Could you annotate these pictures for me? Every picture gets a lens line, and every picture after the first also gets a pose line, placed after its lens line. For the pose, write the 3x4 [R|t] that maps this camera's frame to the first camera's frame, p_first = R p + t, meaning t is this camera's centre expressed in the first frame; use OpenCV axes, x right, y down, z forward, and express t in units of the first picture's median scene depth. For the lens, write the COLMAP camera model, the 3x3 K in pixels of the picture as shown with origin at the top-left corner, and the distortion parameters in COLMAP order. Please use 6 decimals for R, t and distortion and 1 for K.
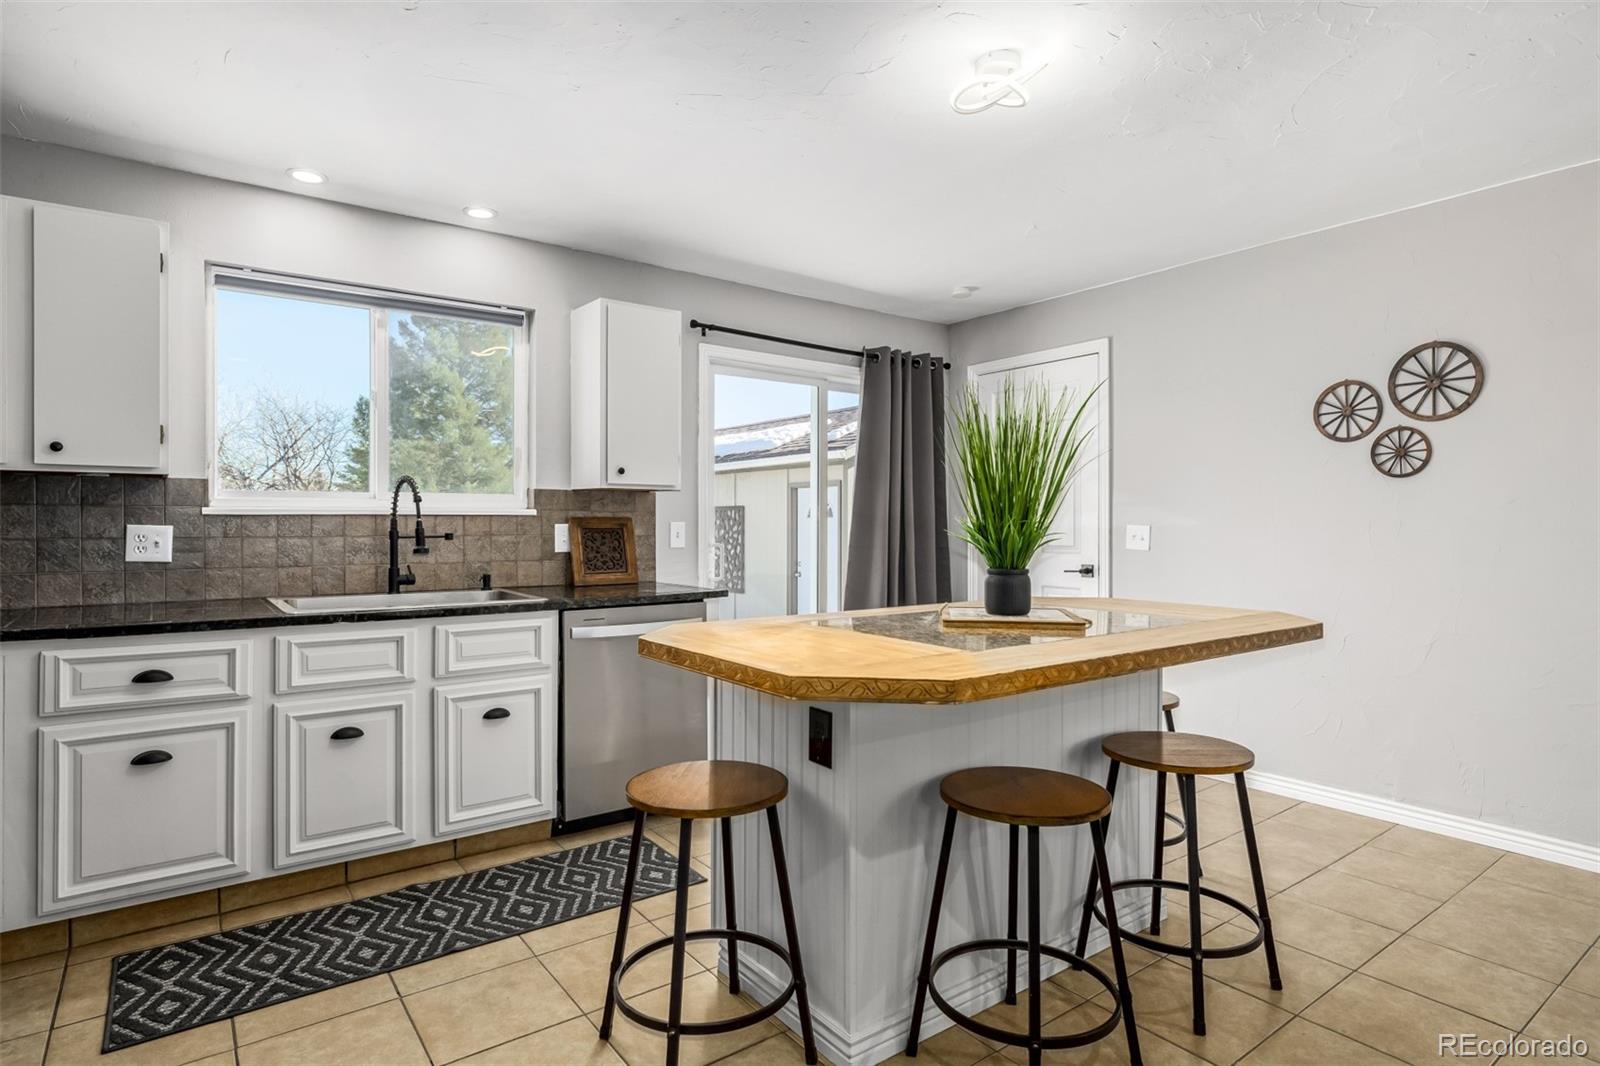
lens RADIAL K [[851.4, 0, 800.4], [0, 851.4, 528.1], [0, 0, 1]] dist [-0.004557, 0.000236]
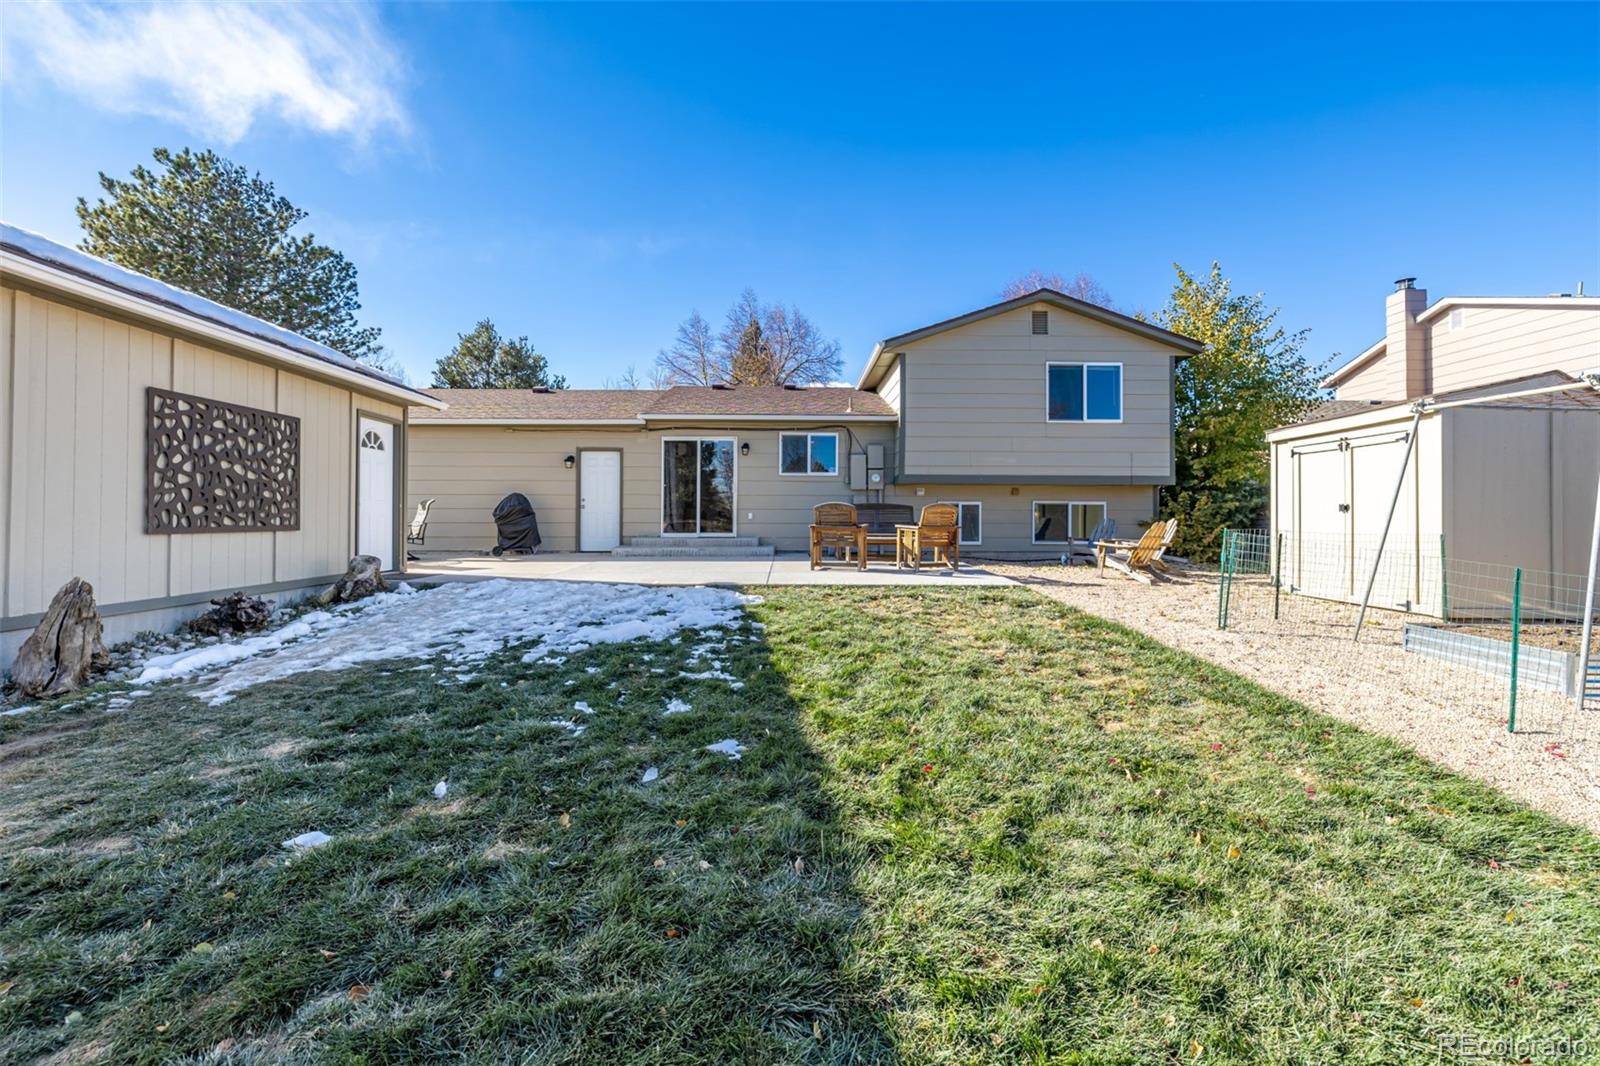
lens RADIAL K [[673.9, 0, 792.5], [0, 673.9, 511.6], [0, 0, 1]] dist [-0.002651, 0.000506]
pose [[-0.804665, 0.002890, 0.593723, -2.706452], [-0.001910, 0.999970, -0.007456, 0.214116], [-0.593727, -0.007134, -0.804635, 4.153699]]
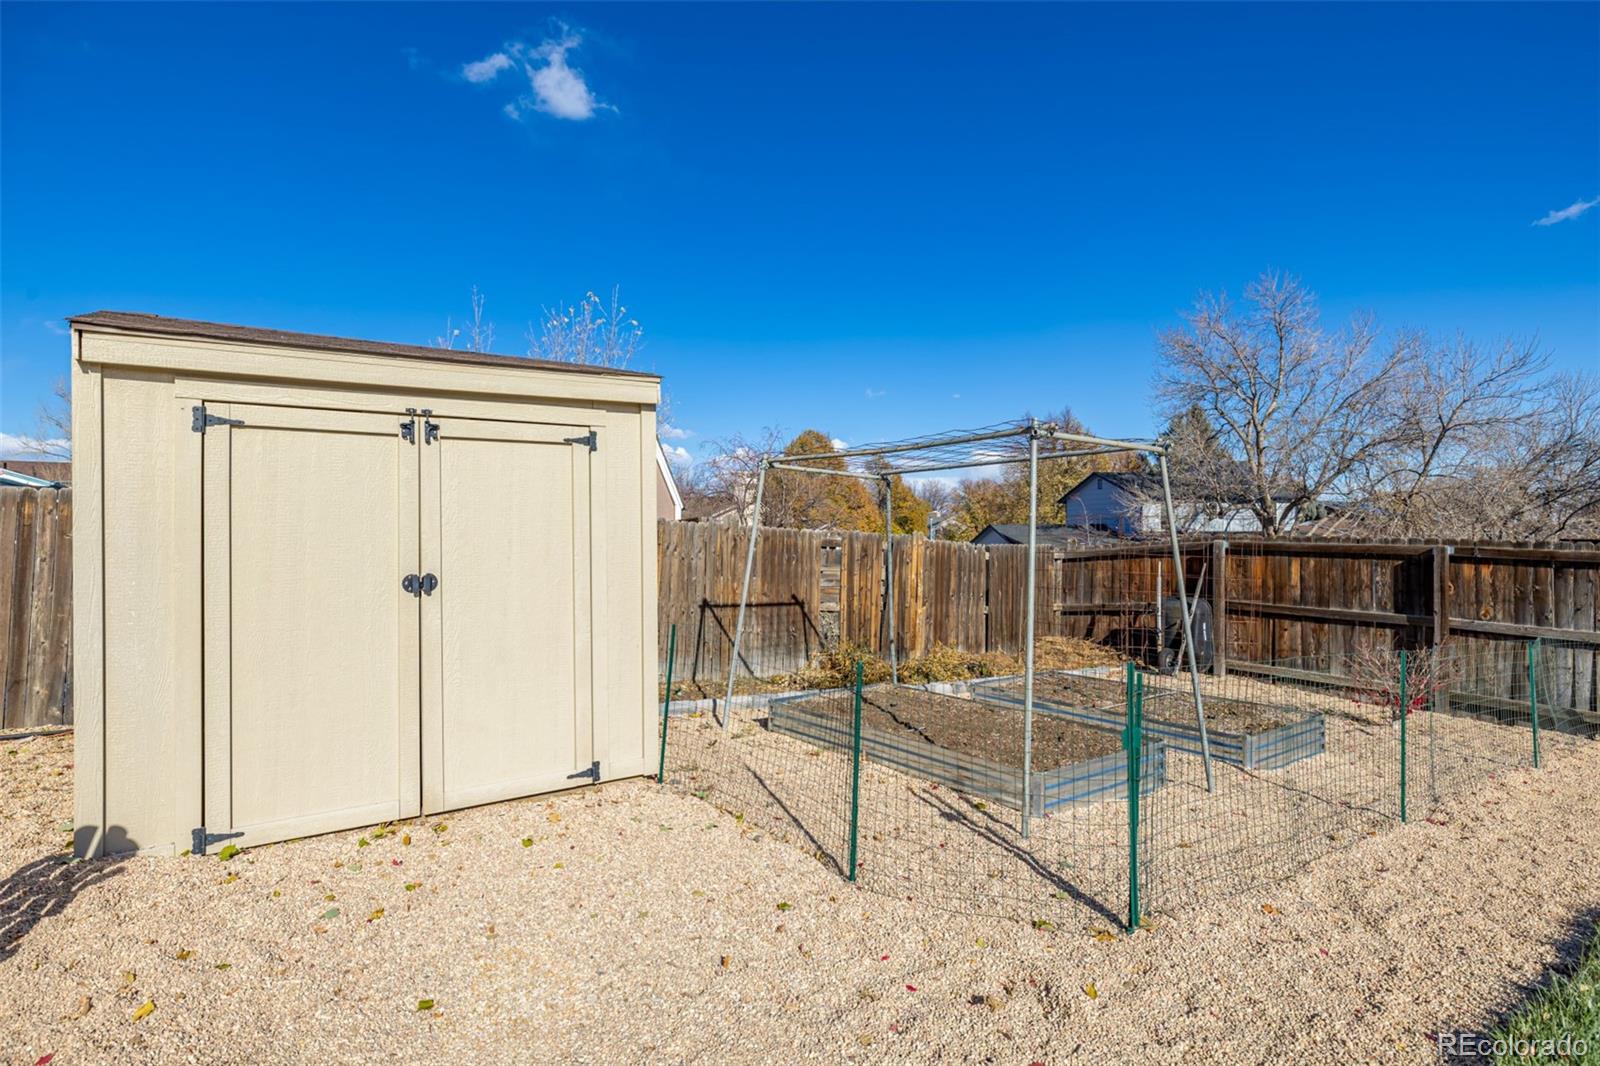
lens RADIAL K [[815.8, 0, 804.0], [0, 815.8, 527.0], [0, 0, 1]] dist [-0.010946, 0.001601]
pose [[-0.009931, -0.001327, -0.999950, -1.738538], [-0.000631, 0.999999, -0.001320, 0.104232], [0.999950, 0.000618, -0.009932, 1.725364]]
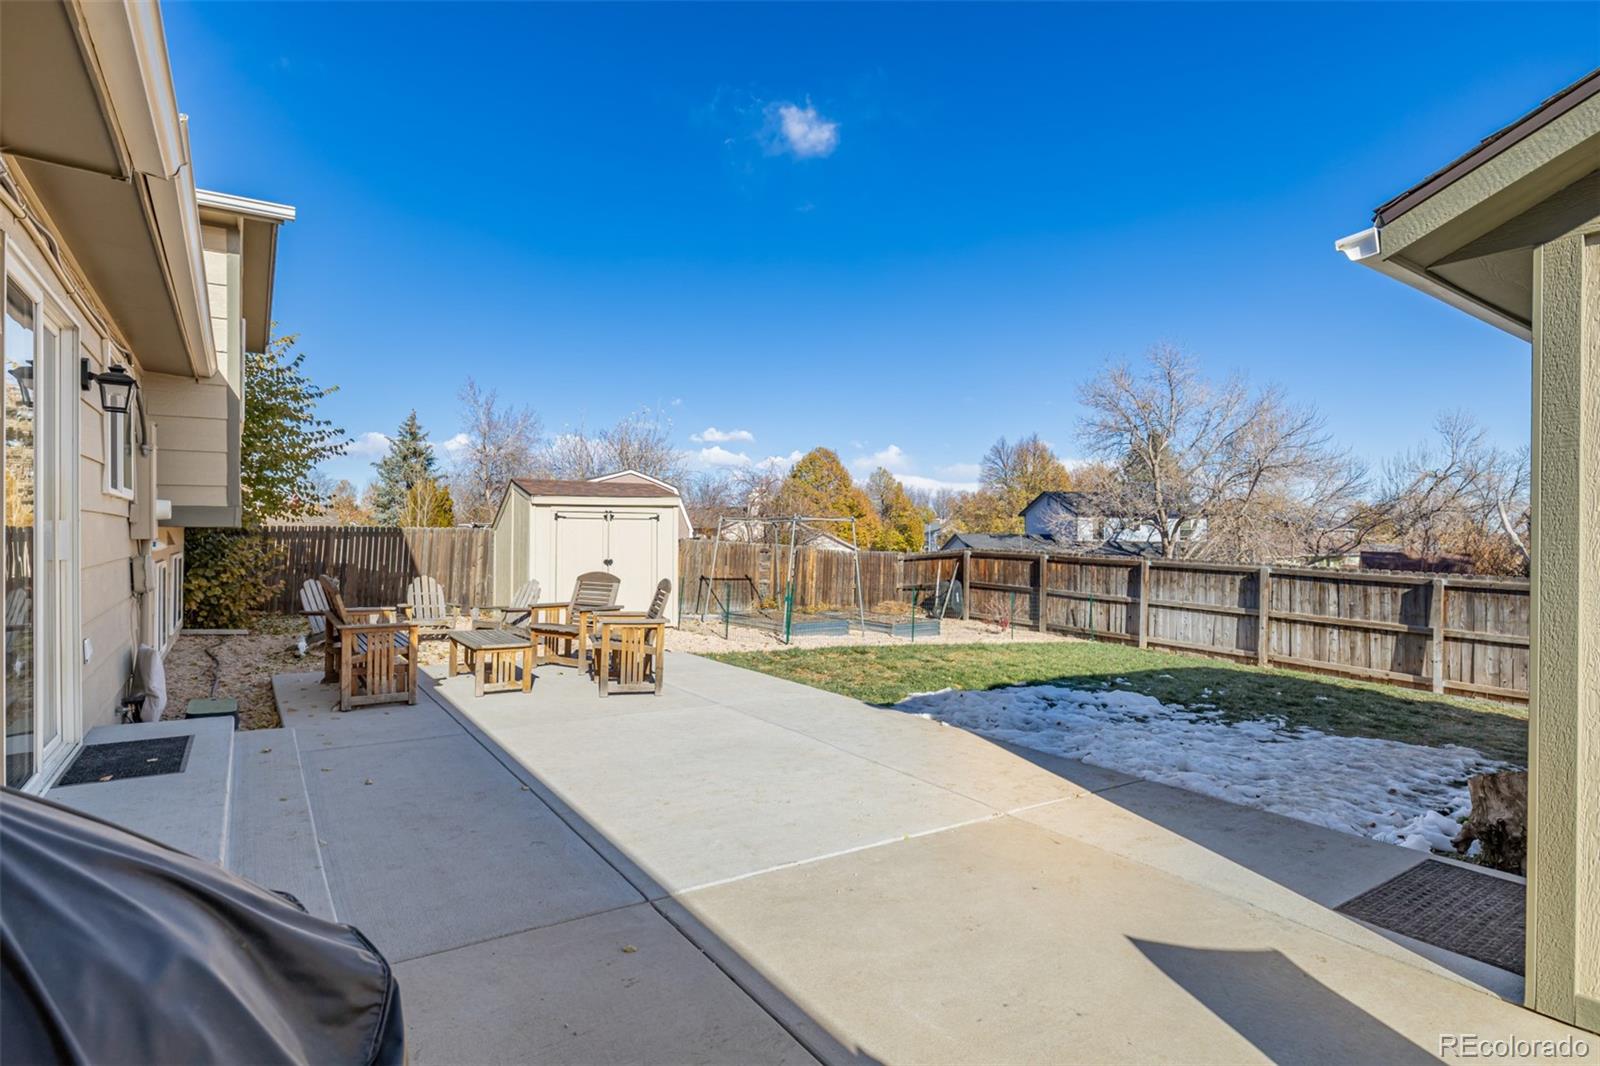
lens RADIAL K [[815.8, 0, 799.0], [0, 815.8, 529.3], [0, 0, 1]] dist [-0.010946, 0.001601]
pose [[-0.050837, -0.002231, -0.998704, 0.922690], [-0.010300, 0.999945, -0.001709, 0.025101], [0.998654, 0.010200, -0.050857, 2.270654]]
